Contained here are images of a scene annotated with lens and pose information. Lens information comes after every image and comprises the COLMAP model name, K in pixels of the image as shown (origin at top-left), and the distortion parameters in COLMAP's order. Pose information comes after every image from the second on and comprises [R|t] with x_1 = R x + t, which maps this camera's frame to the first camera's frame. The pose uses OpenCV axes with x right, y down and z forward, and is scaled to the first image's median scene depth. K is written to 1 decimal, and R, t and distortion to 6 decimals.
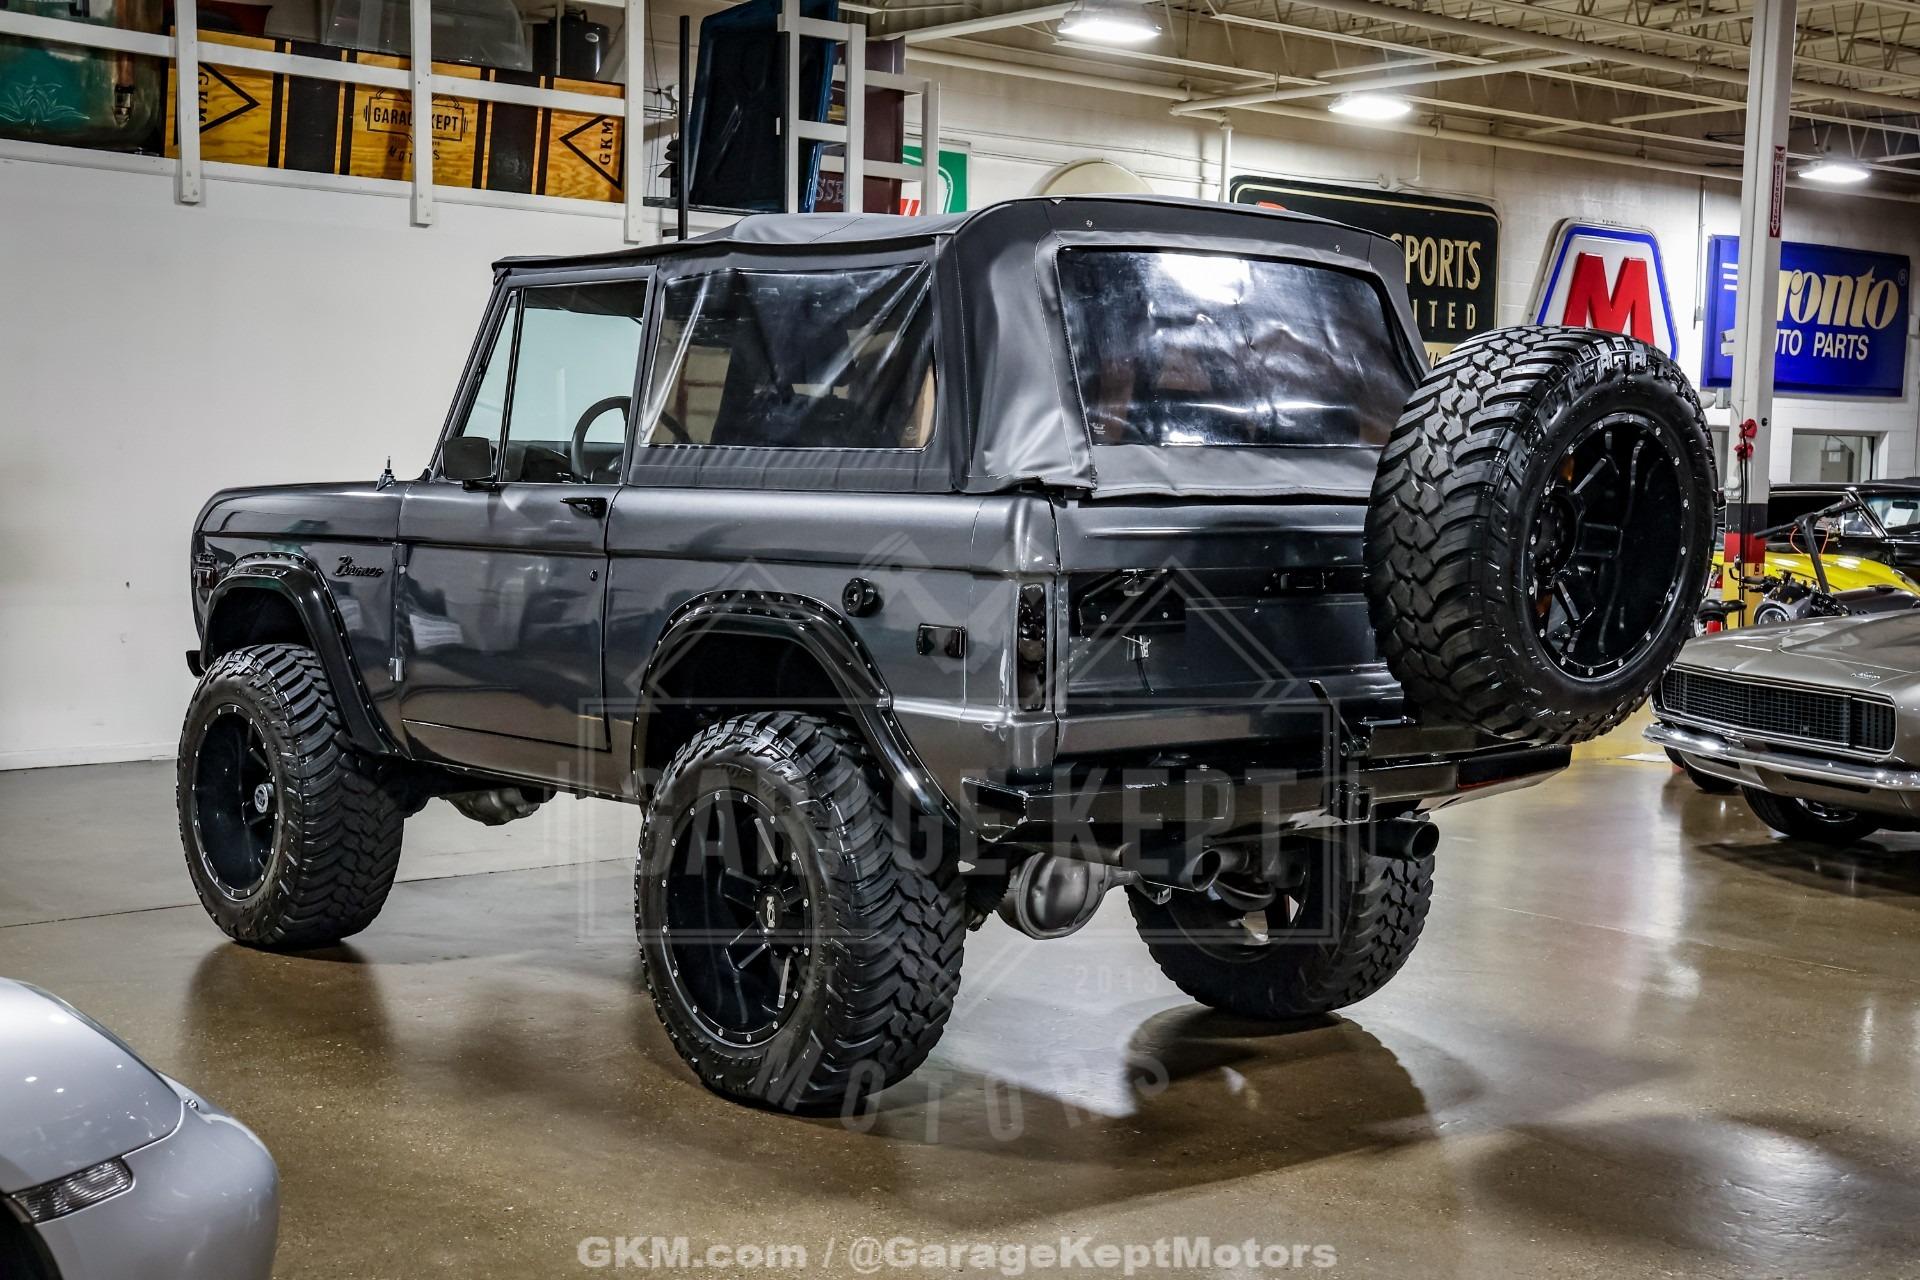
lens RADIAL K [[2559.0, 0, 928.5], [0, 2559.0, 644.6], [0, 0, 1]] dist [0.010355, 0.472710]
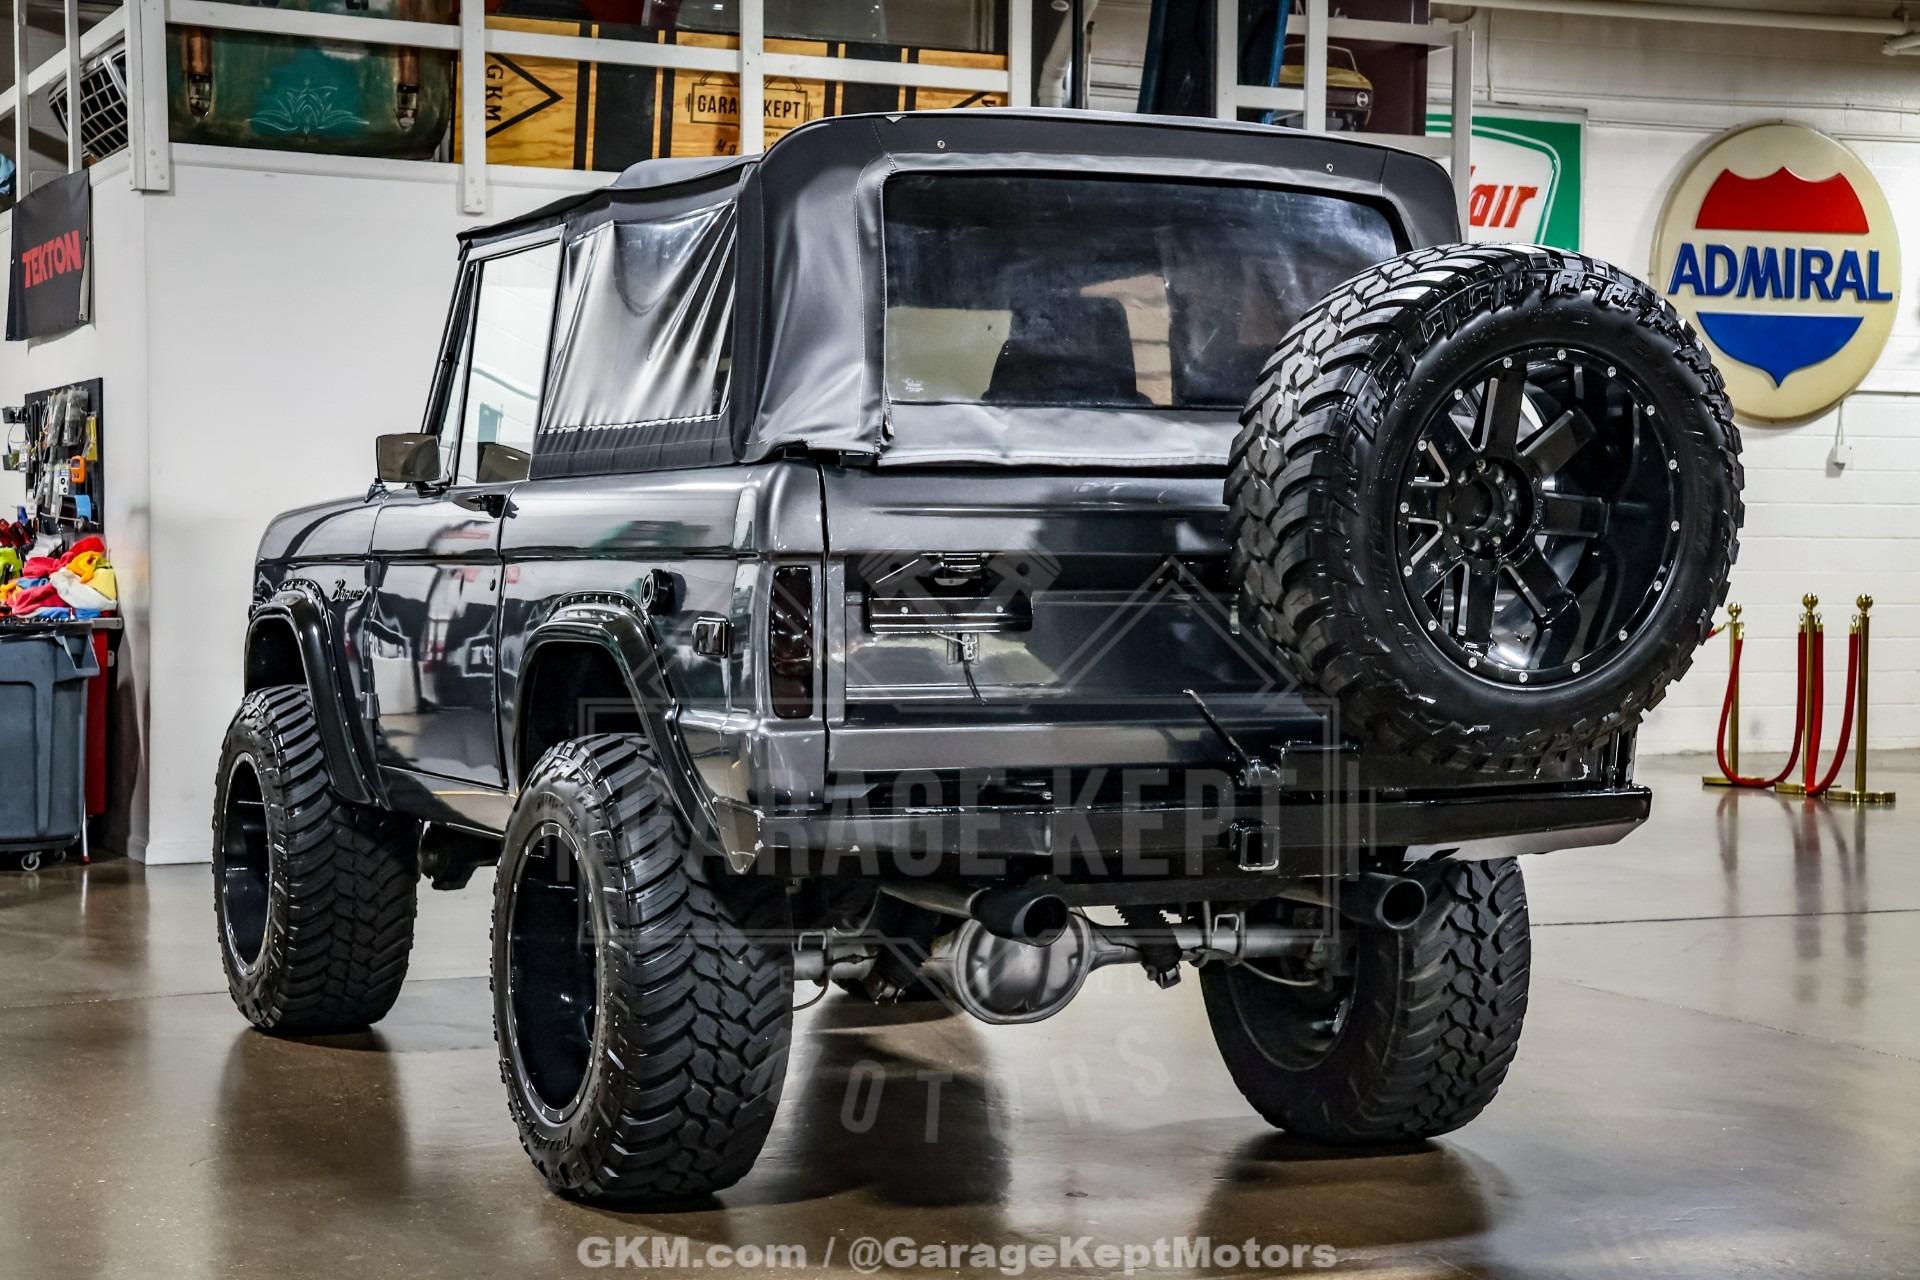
lens RADIAL K [[3200.5, 0, 927.2], [0, 3200.5, 641.5], [0, 0, 1]] dist [0.167668, 0.353196]
pose [[0.961946, -0.004339, -0.273207, 0.153497], [-0.007954, 0.999005, -0.043873, 0.019304], [0.273126, 0.044376, 0.960954, 0.000504]]
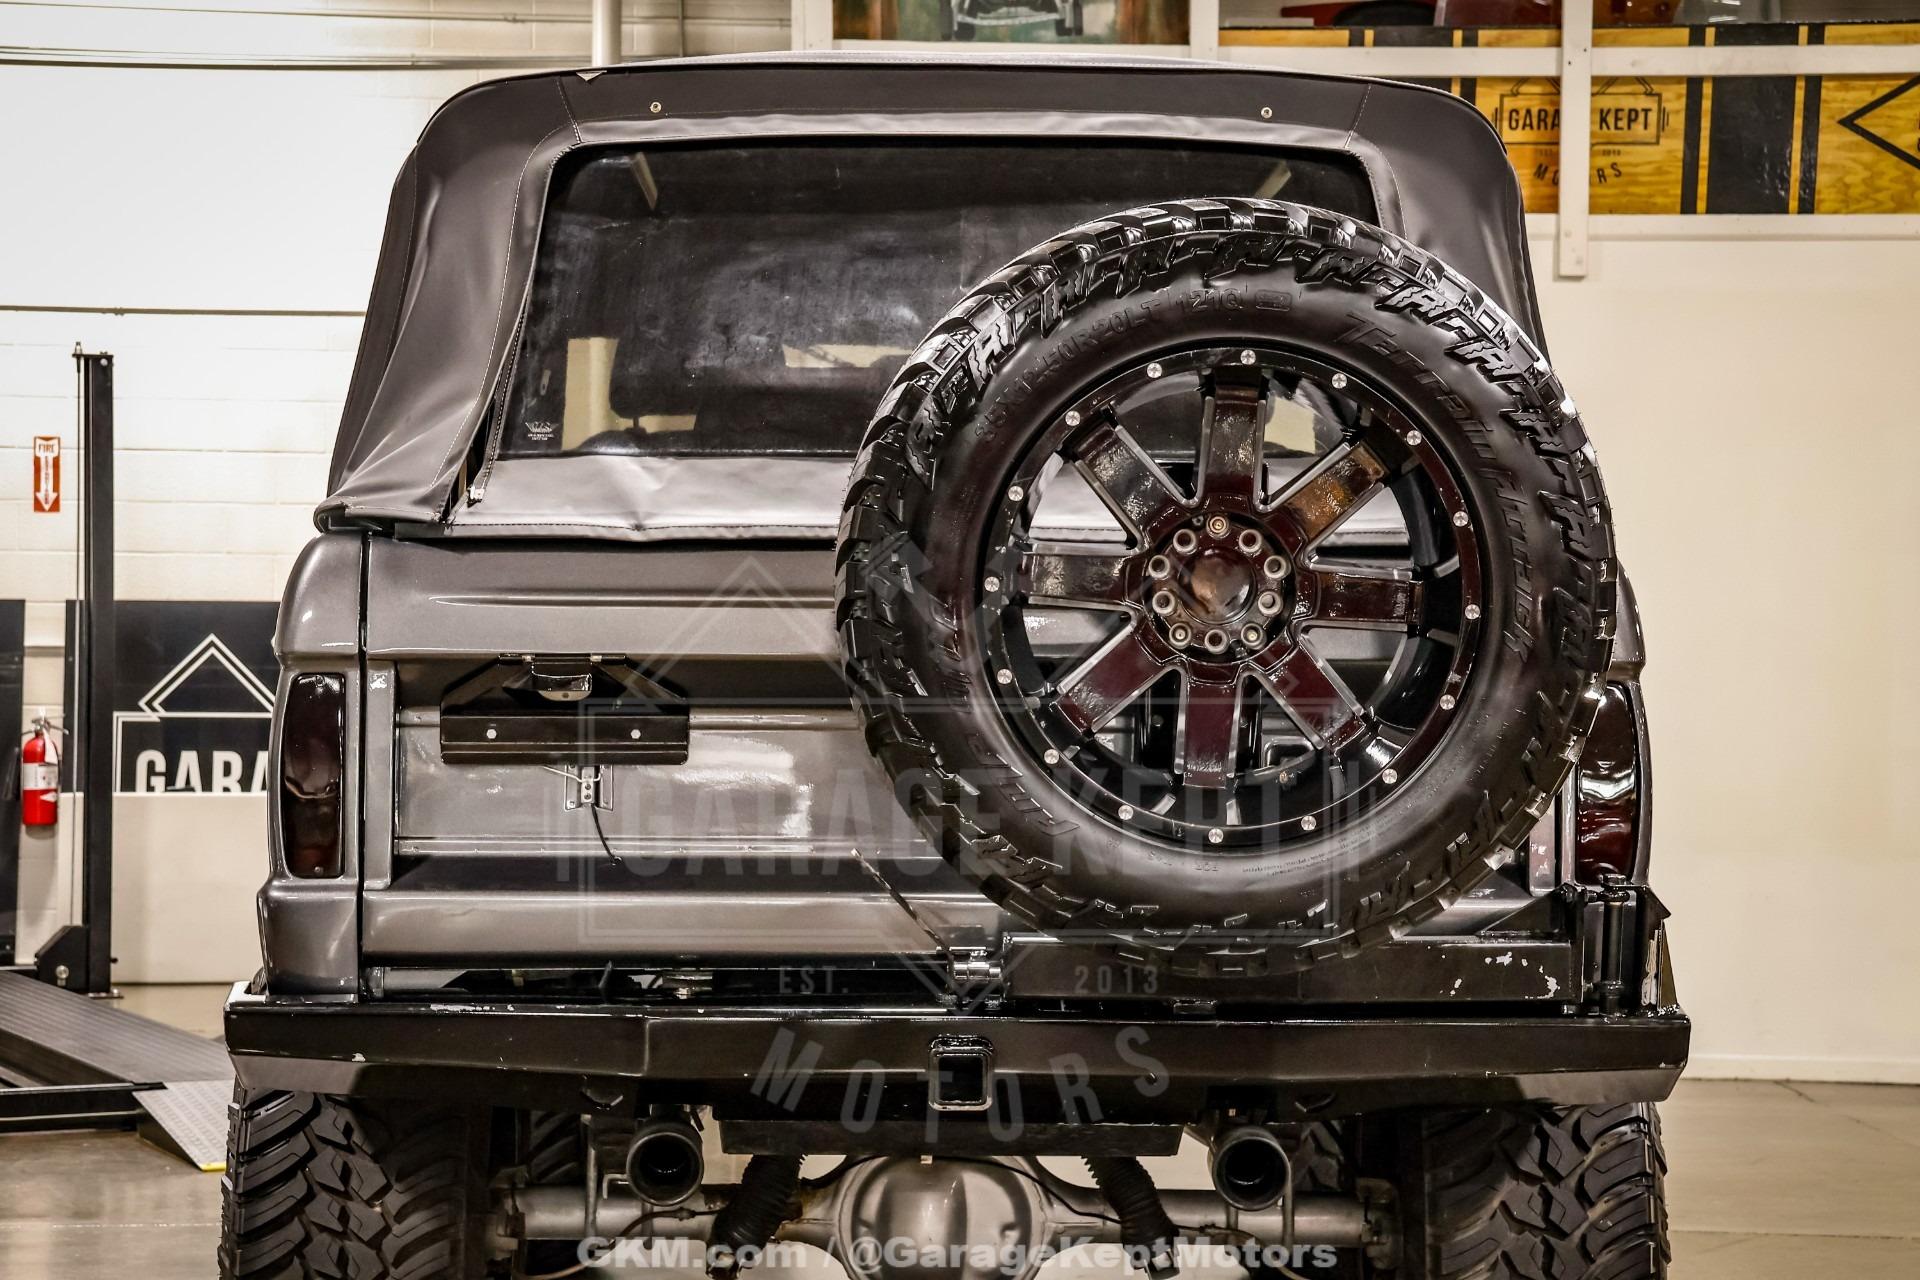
lens RADIAL K [[3837.3, 0, 930.0], [0, 3837.3, 640.0], [0, 0, 1]] dist [0.263376, 0.477177]
pose [[0.770537, -0.021551, -0.637030, 0.314019], [-0.040060, 0.995815, -0.082145, 0.016478], [0.636135, 0.088815, 0.766449, 0.152576]]
